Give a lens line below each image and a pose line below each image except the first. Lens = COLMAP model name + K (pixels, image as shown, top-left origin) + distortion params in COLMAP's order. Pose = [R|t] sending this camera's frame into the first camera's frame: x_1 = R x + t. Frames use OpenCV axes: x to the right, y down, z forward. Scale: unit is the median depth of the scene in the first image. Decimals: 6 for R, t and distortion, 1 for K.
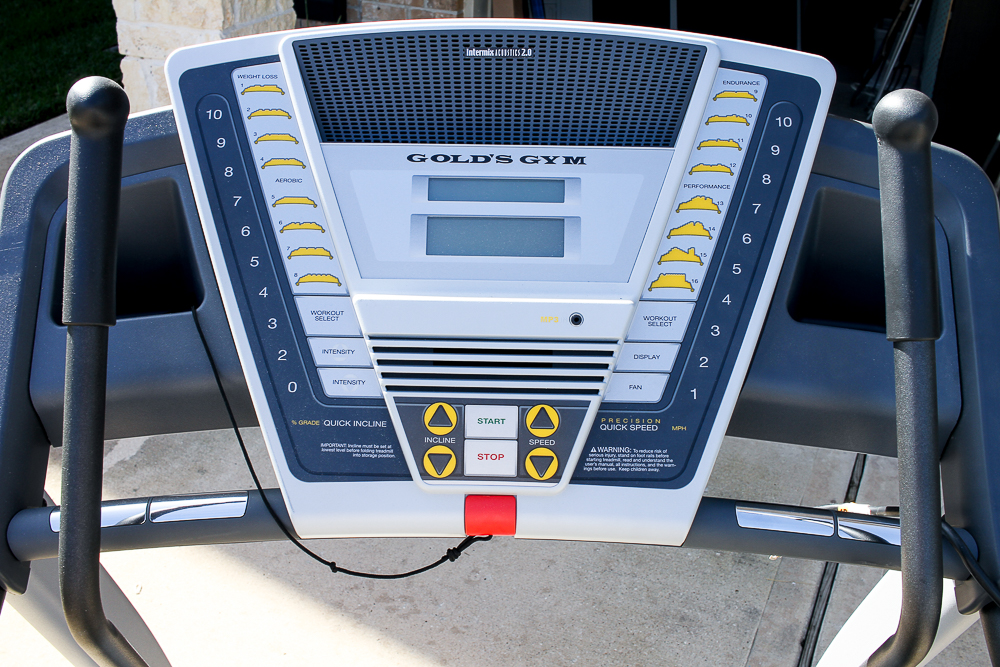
lens RADIAL K [[1156.1, 0, 501.7], [0, 1156.1, 335.6], [0, 0, 1]] dist [-0.103072, 0.000000]
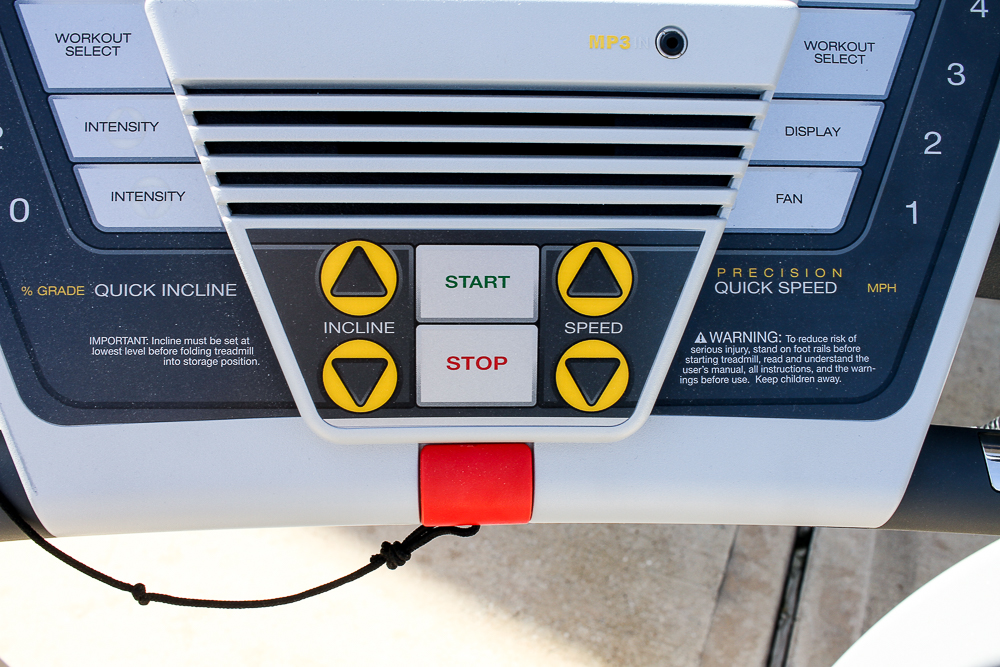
lens RADIAL K [[1156.1, 0, 494.6], [0, 1156.1, 336.6], [0, 0, 1]] dist [-0.103072, 0.000000]
pose [[0.997879, -0.020785, 0.061689, -0.029113], [0.009522, 0.984068, 0.177540, 0.017267], [-0.064396, -0.176576, 0.982178, 0.562706]]
